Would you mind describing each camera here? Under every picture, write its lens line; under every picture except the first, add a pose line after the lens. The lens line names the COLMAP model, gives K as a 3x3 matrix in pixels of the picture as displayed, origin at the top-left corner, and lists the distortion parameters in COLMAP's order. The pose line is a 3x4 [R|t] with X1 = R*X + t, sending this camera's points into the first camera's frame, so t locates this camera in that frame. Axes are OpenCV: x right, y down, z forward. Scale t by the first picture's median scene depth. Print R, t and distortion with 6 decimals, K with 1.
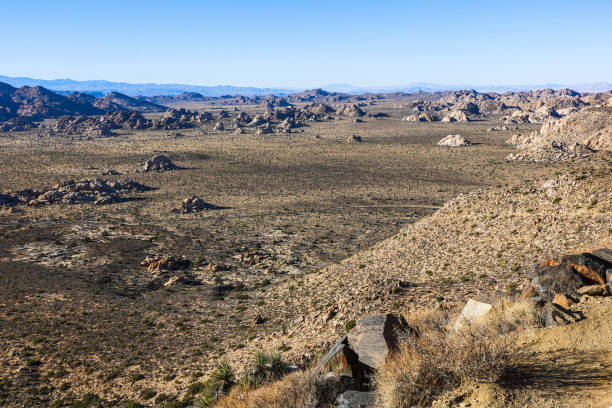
lens RADIAL K [[660.6, 0, 306.0], [0, 660.6, 204.0], [0, 0, 1]] dist [0.005605, 0.034357]
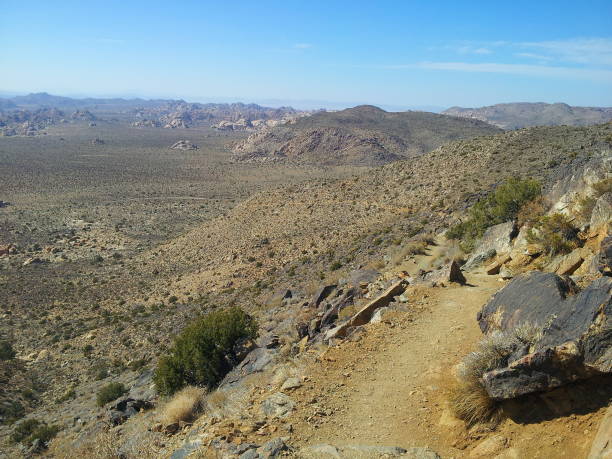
lens RADIAL K [[532.8, 0, 306.0], [0, 532.8, 229.5], [0, 0, 1]] dist [0.126076, -0.351069]
pose [[0.889246, -0.059365, 0.453560, -0.029223], [0.028170, 0.996768, 0.075234, -0.002011], [-0.456560, -0.054124, 0.888045, -0.031597]]
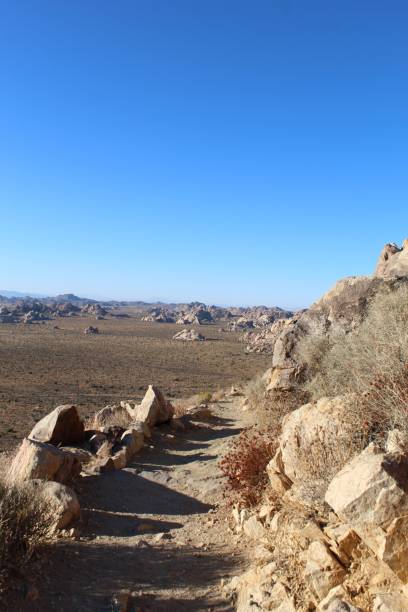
lens RADIAL K [[562.6, 0, 204.0], [0, 562.6, 306.0], [0, 0, 1]] dist [-0.130840, 0.004665]
pose [[0.967051, 0.063958, 0.246416, 0.017824], [-0.022642, 0.985700, -0.166984, 0.001631], [-0.253572, 0.155903, 0.954670, 0.094705]]
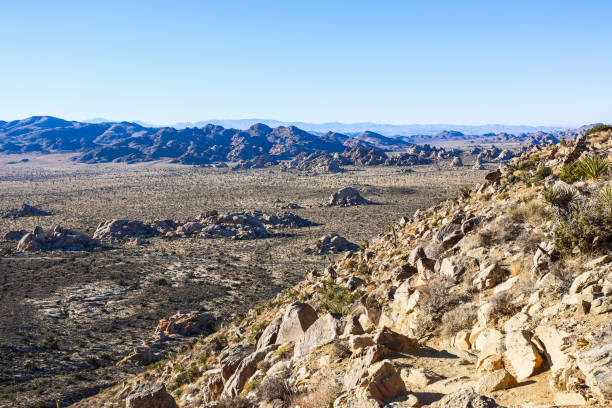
lens RADIAL K [[693.0, 0, 309.4], [0, 693.0, 203.4], [0, 0, 1]] dist [0.019056, 0.057355]
pose [[0.927990, 0.019588, -0.372090, 0.028821], [-0.044436, 0.997309, -0.058320, 0.000500], [0.369946, 0.070654, 0.926363, 0.066987]]
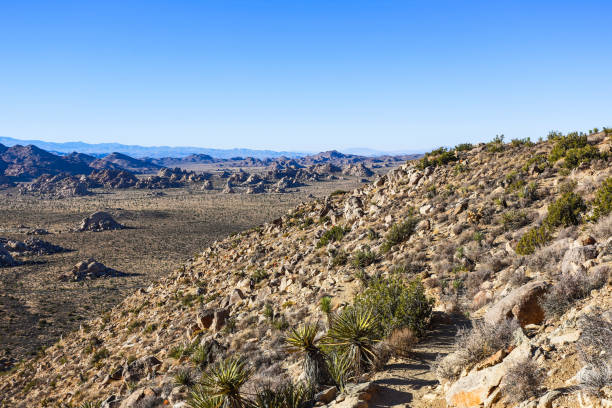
lens RADIAL K [[693.0, 0, 309.4], [0, 693.0, 203.4], [0, 0, 1]] dist [0.019056, 0.057355]
pose [[0.999688, 0.005162, -0.024425, 0.028531], [-0.007575, 0.994986, -0.099732, 0.000648], [0.023788, 0.099886, 0.994715, 0.055941]]
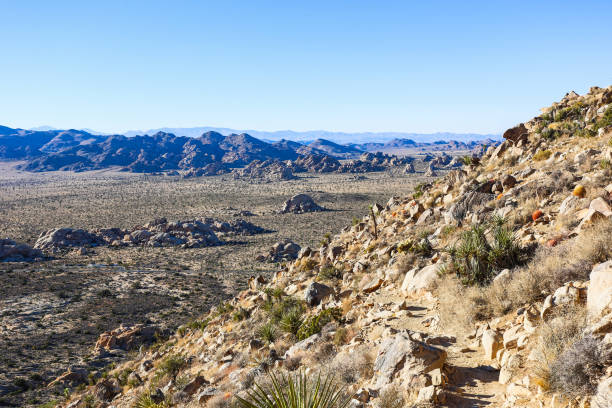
lens RADIAL K [[693.0, 0, 309.4], [0, 693.0, 203.4], [0, 0, 1]] dist [0.019056, 0.057355]
pose [[0.950971, 0.008513, -0.309164, 0.026719], [-0.032542, 0.996826, -0.072651, 0.000818], [0.307564, 0.079150, 0.948230, 0.073105]]
